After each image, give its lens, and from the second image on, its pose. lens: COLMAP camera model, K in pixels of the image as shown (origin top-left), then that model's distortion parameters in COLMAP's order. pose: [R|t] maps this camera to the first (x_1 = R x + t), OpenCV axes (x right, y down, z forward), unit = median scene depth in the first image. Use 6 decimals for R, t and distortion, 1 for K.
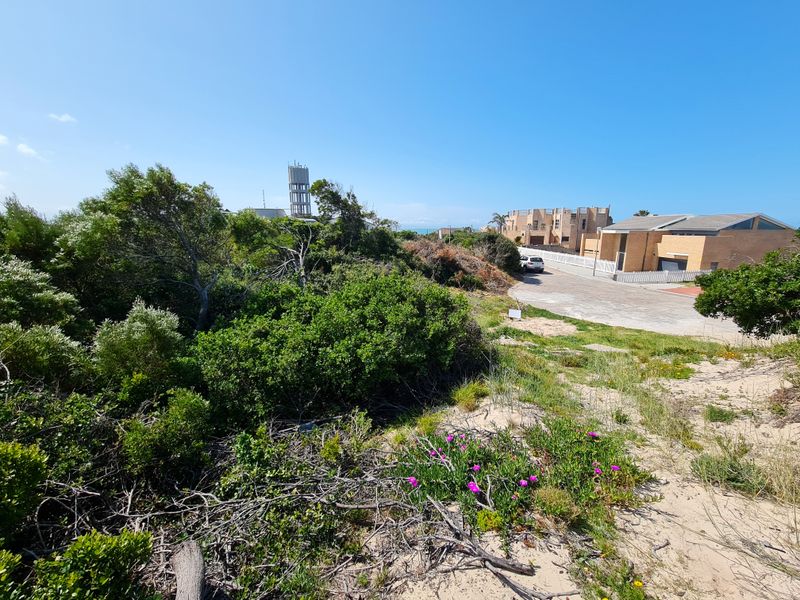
lens RADIAL K [[322.2, 0, 395.1], [0, 322.2, 287.3], [0, 0, 1]] dist [-0.000170, -0.000010]
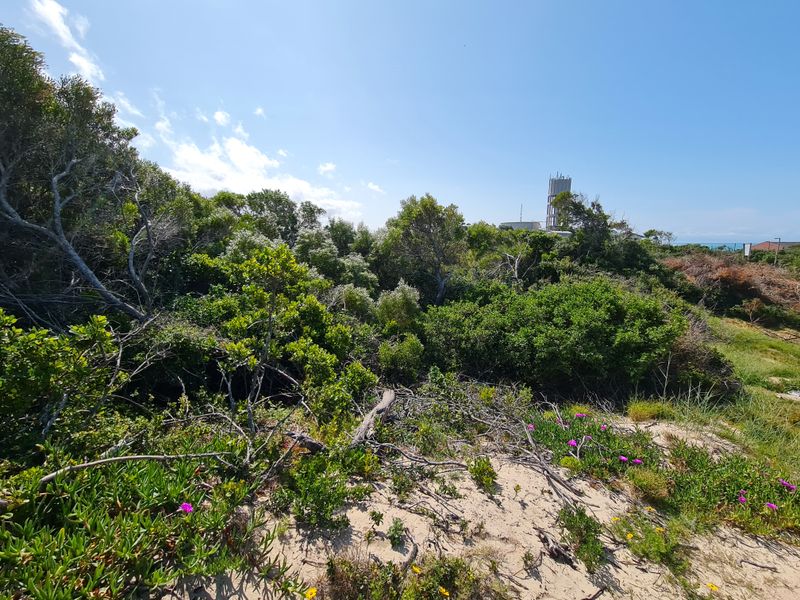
lens RADIAL K [[322.2, 0, 395.1], [0, 322.2, 287.3], [0, 0, 1]] dist [-0.000170, -0.000010]
pose [[0.726346, 0.104910, -0.679276, 0.219796], [-0.133043, 0.991051, 0.010799, 0.050607], [0.674330, 0.082529, 0.733804, -0.160750]]
